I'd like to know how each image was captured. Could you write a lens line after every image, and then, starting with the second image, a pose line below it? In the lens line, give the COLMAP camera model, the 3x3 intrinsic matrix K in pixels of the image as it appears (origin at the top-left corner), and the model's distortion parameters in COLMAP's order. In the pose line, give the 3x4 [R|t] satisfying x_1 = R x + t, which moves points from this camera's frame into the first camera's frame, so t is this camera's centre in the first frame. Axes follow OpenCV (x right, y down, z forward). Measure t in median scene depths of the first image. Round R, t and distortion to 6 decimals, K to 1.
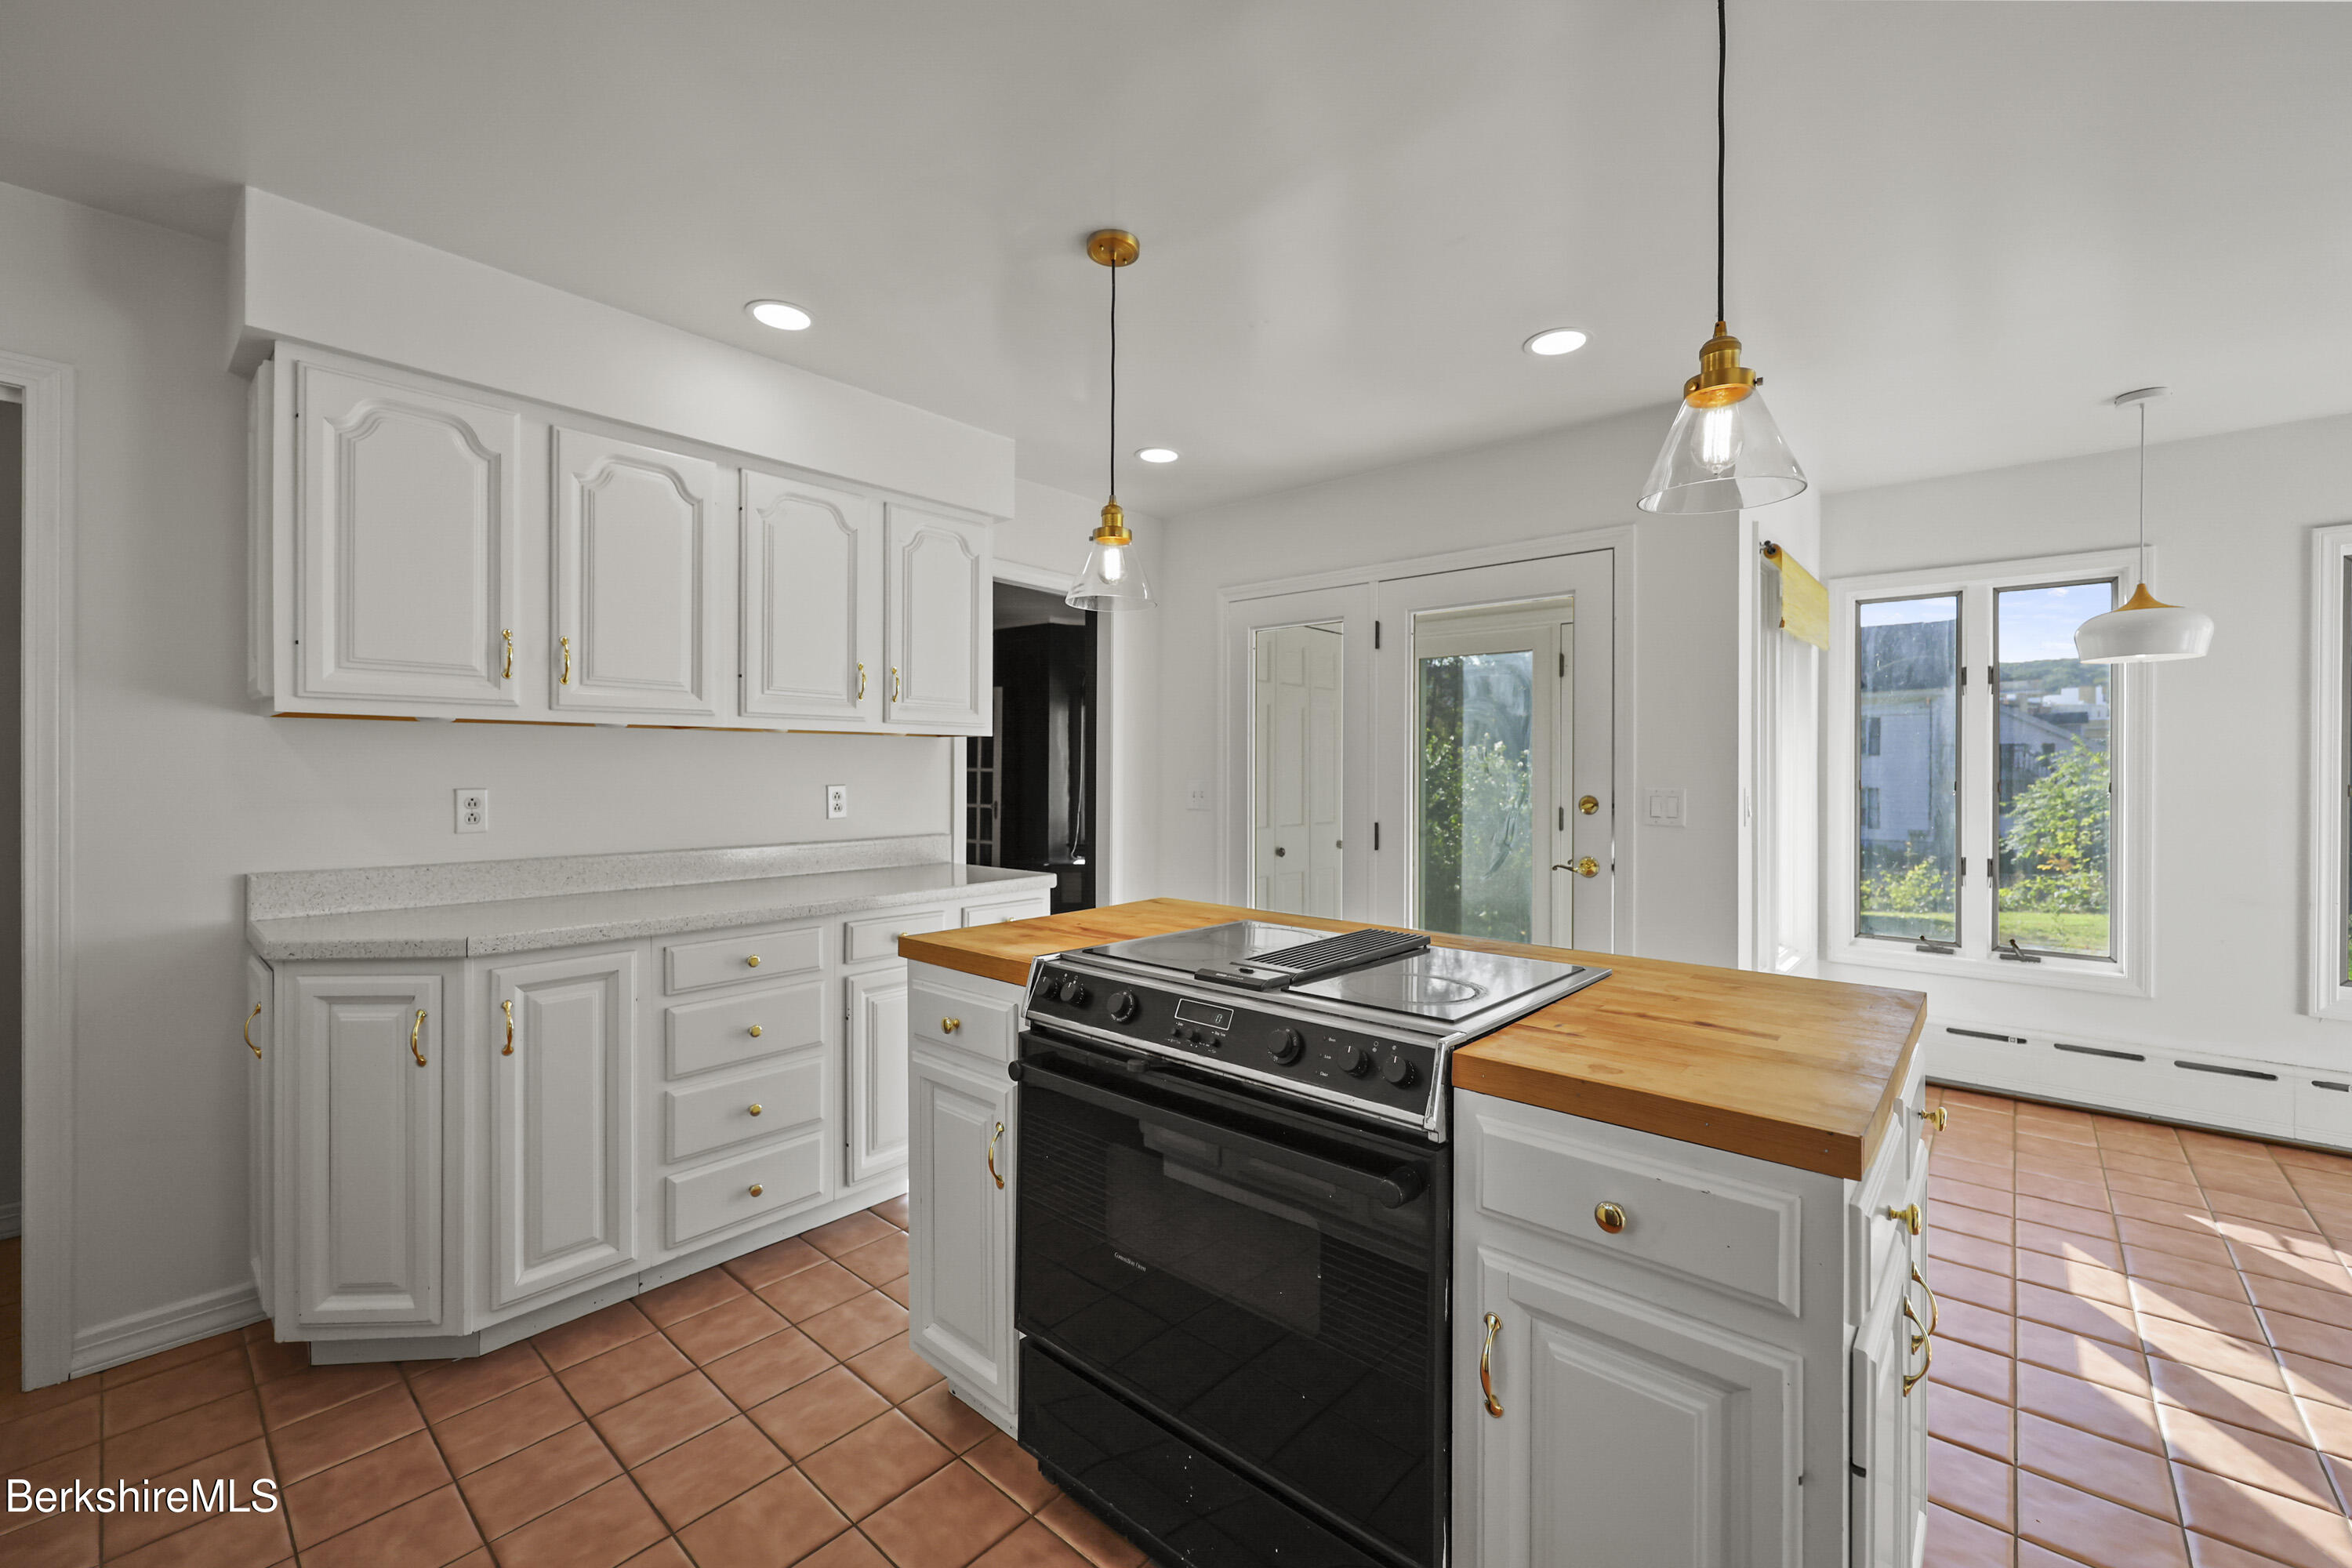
lens RADIAL K [[952.9, 0, 1193.0], [0, 952.9, 774.4], [0, 0, 1]] dist [-0.008040, 0.001648]
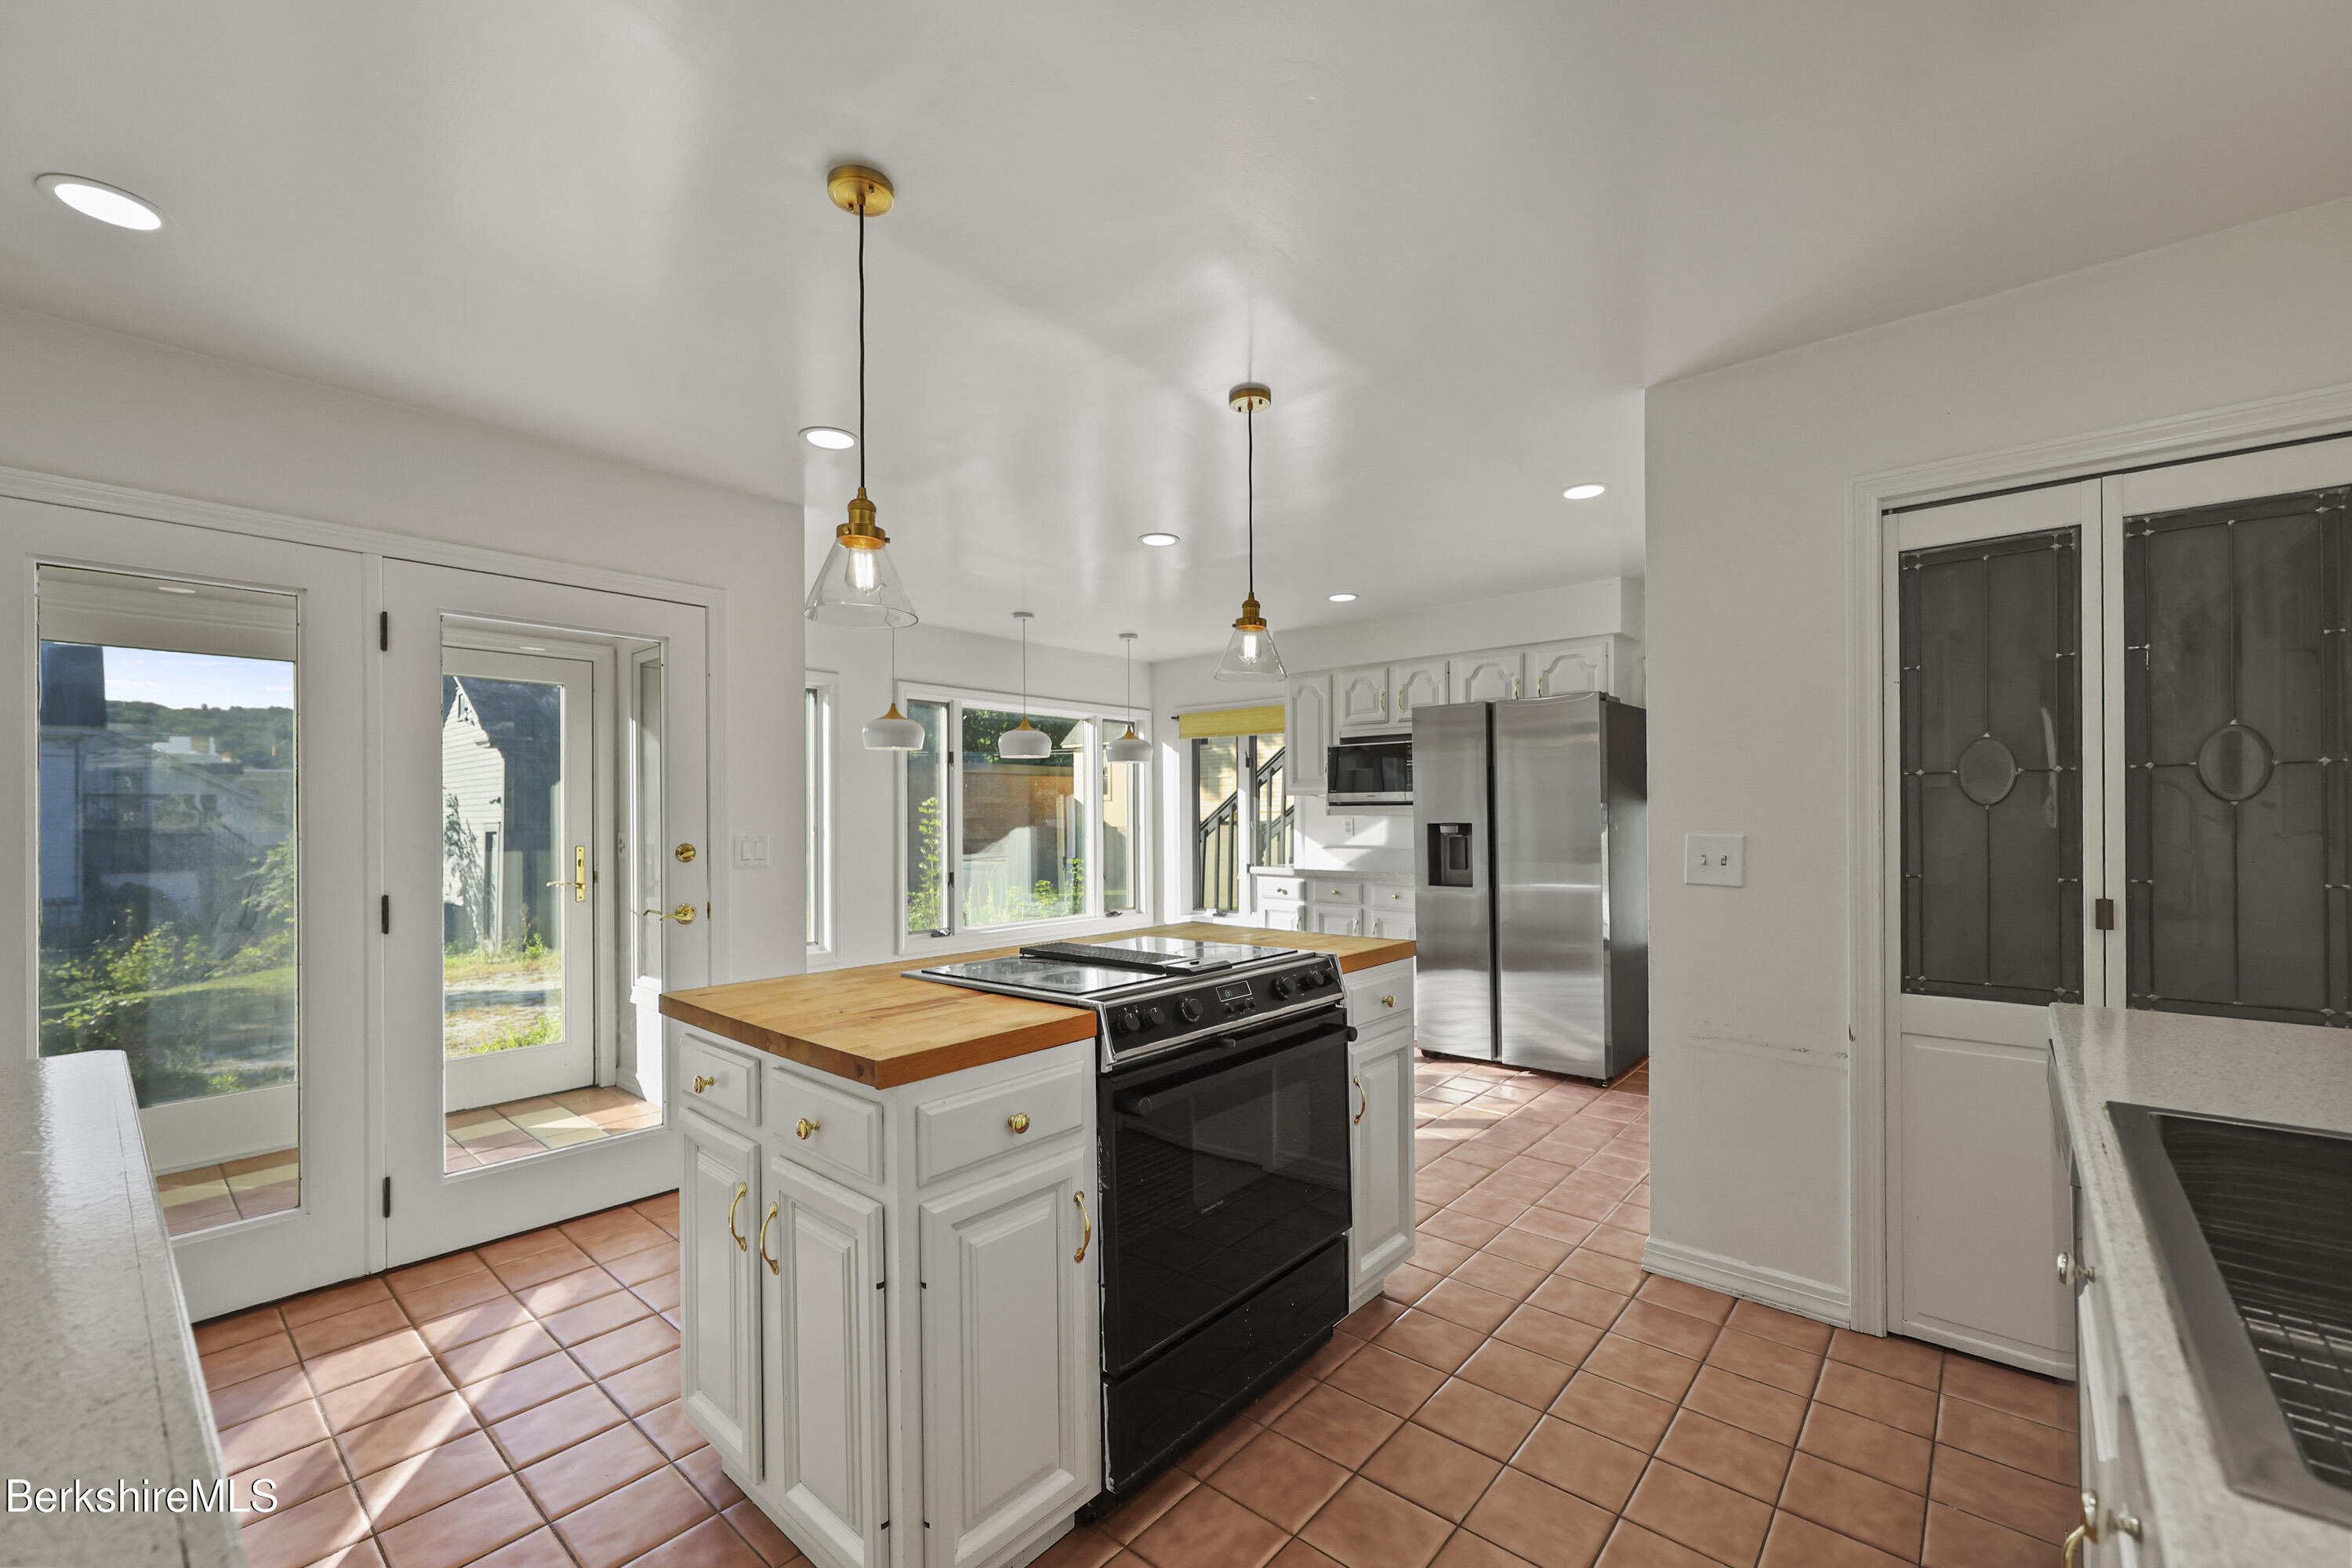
lens RADIAL K [[952.9, 0, 1193.9], [0, 952.9, 802.1], [0, 0, 1]] dist [-0.008040, 0.001648]
pose [[-0.007888, 0.012328, 0.999893, -0.925572], [0.012746, 0.999844, -0.012227, -0.004435], [-0.999888, 0.012649, -0.008044, 0.717179]]
